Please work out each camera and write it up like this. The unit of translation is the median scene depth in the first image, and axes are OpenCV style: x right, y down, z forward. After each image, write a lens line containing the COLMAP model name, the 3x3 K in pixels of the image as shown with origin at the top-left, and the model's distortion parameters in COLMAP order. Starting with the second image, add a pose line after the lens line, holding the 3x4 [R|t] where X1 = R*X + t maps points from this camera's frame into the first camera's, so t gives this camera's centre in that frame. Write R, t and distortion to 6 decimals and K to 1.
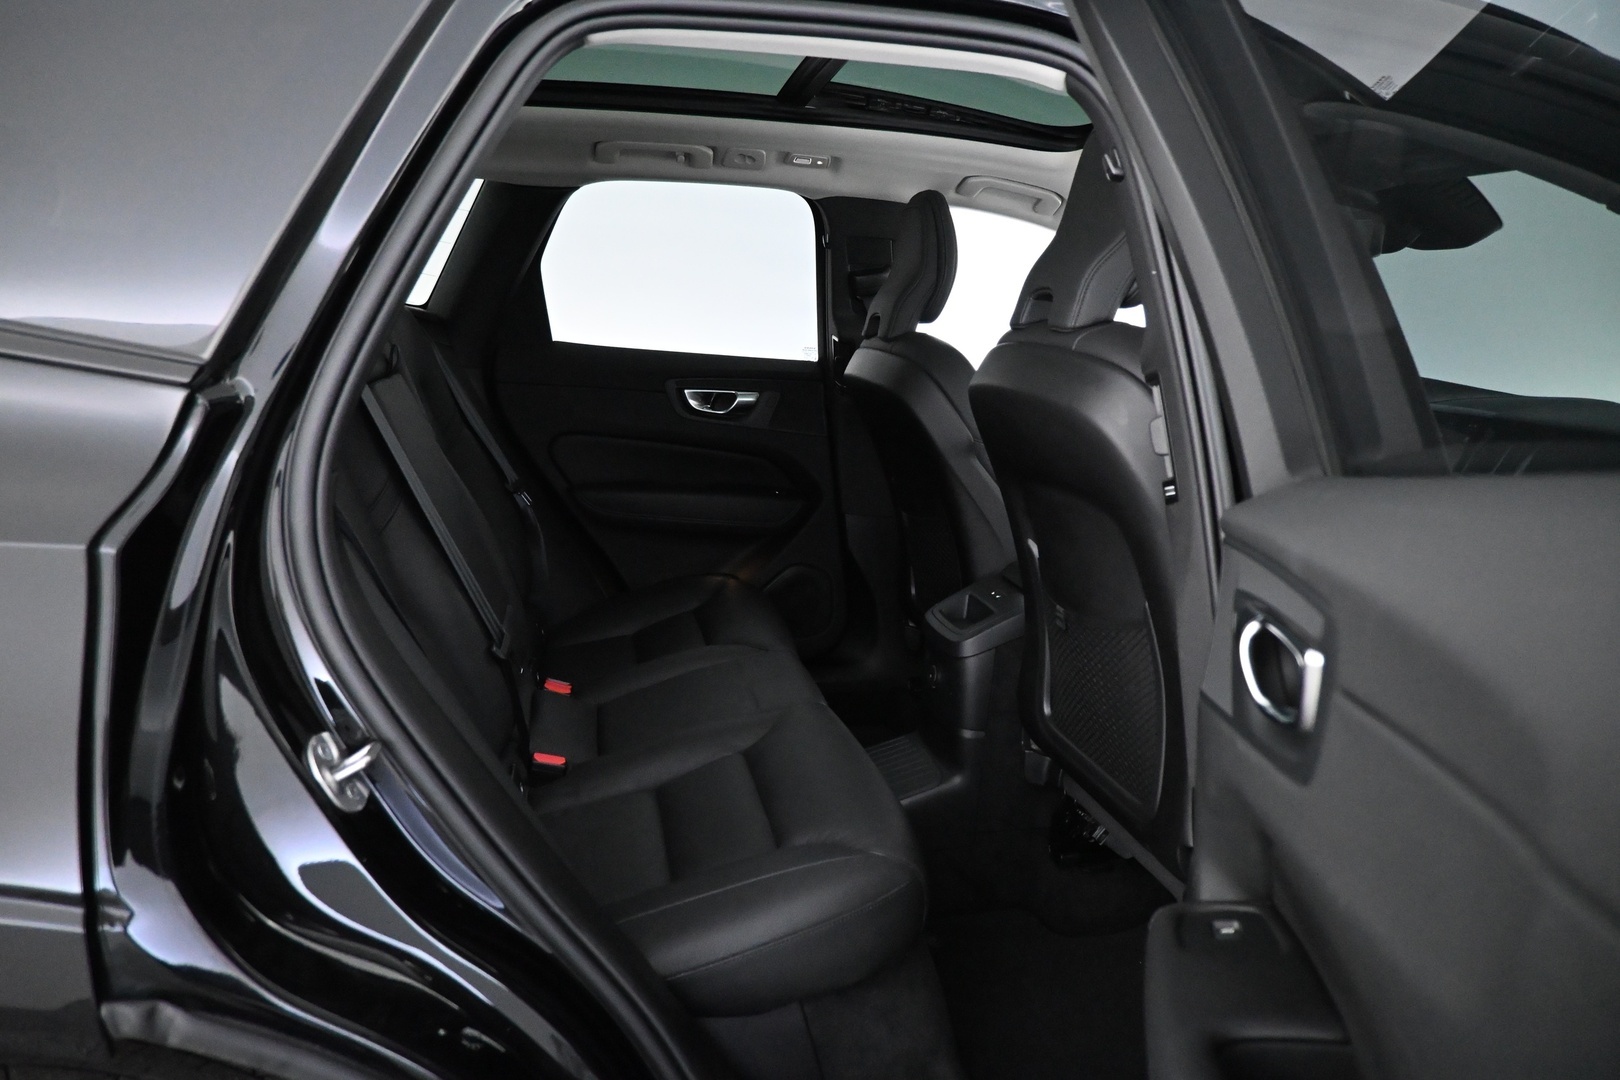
lens RADIAL K [[1120.4, 0, 807.9], [0, 1120.4, 540.8], [0, 0, 1]] dist [0.000062, 0.003490]
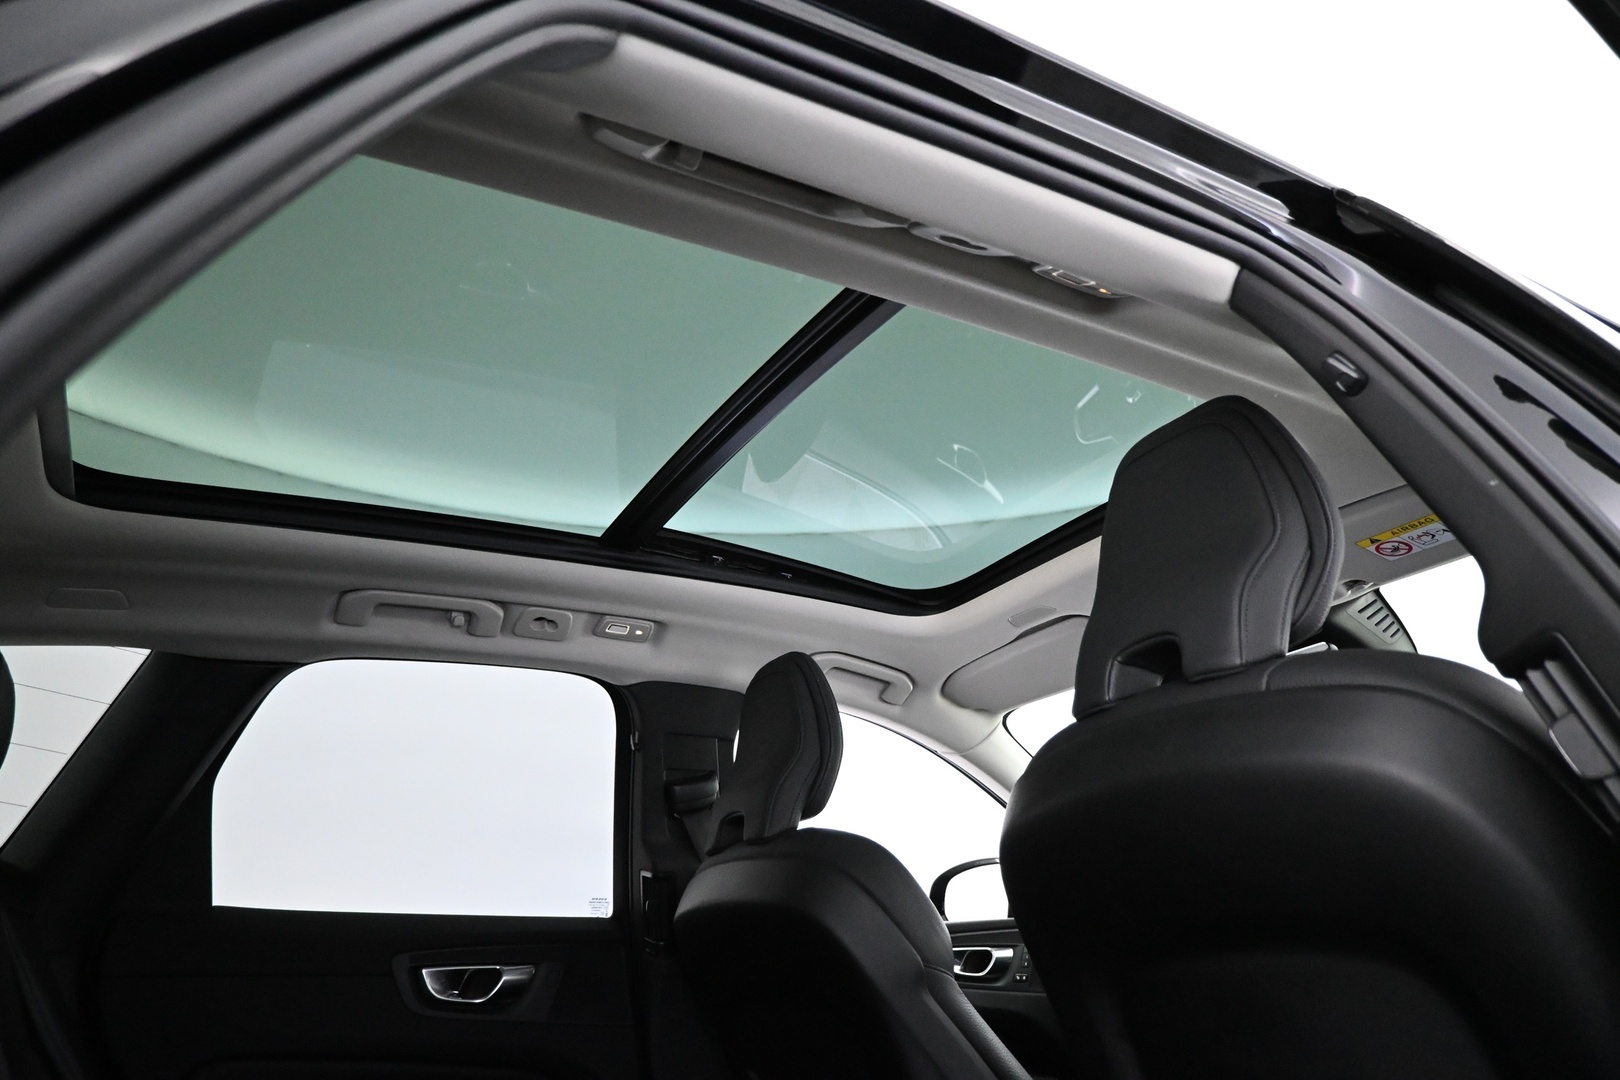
lens RADIAL K [[1120.4, 0, 807.9], [0, 1120.4, 540.8], [0, 0, 1]] dist [0.000062, 0.003490]
pose [[0.948862, 0.030404, 0.314225, -0.119804], [0.142685, 0.846581, -0.512778, 0.027429], [-0.281607, 0.531390, 0.798950, 0.287398]]
